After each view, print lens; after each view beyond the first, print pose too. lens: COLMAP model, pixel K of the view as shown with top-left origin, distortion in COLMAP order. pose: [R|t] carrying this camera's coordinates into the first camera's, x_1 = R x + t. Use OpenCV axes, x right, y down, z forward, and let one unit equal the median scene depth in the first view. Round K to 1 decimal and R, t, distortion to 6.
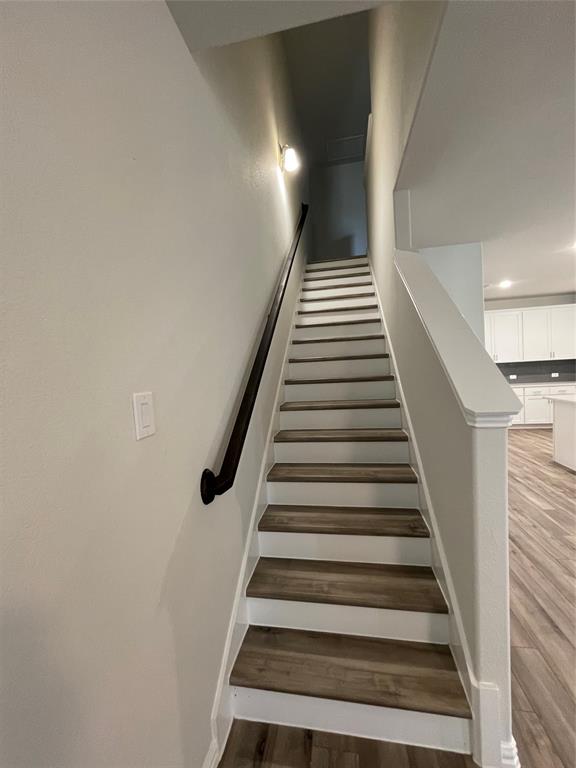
lens RADIAL K [[312.4, 0, 288.0], [0, 312.4, 384.0], [0, 0, 1]] dist [-0.001426, -0.000696]
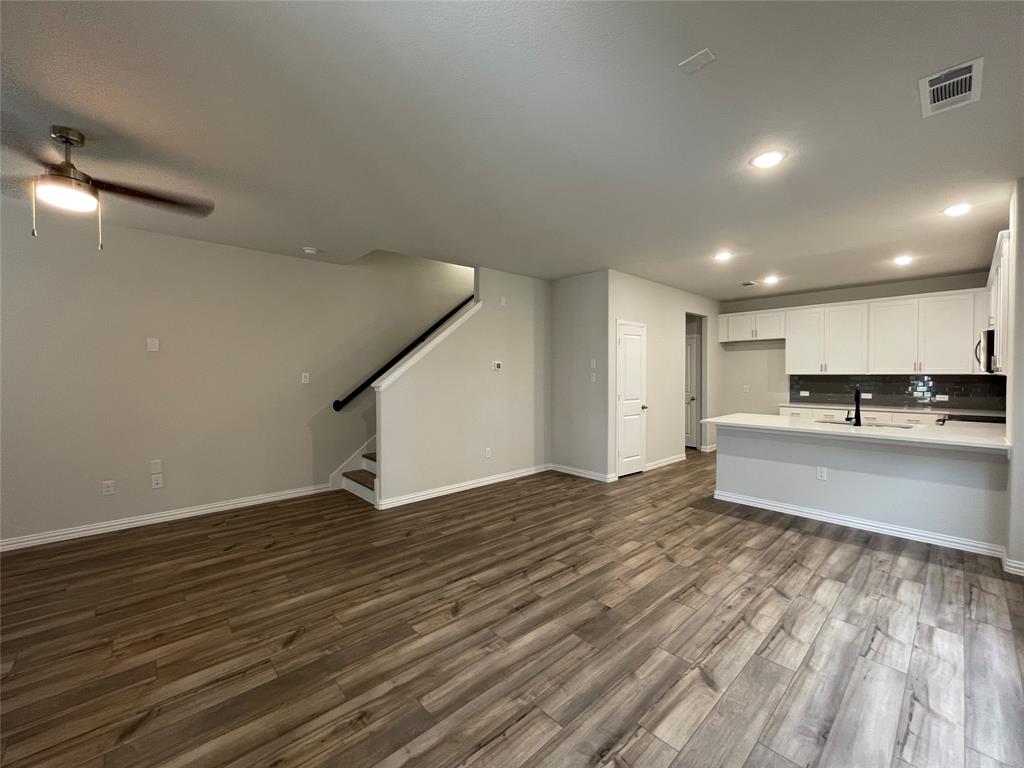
lens RADIAL K [[416.5, 0, 513.3], [0, 416.5, 382.8], [0, 0, 1]] dist [-0.000042, 0.000369]
pose [[0.800261, 0.059727, -0.596670, 0.821314], [-0.069263, 0.997574, 0.006961, -0.006518], [0.595638, 0.035757, 0.802457, -0.280712]]
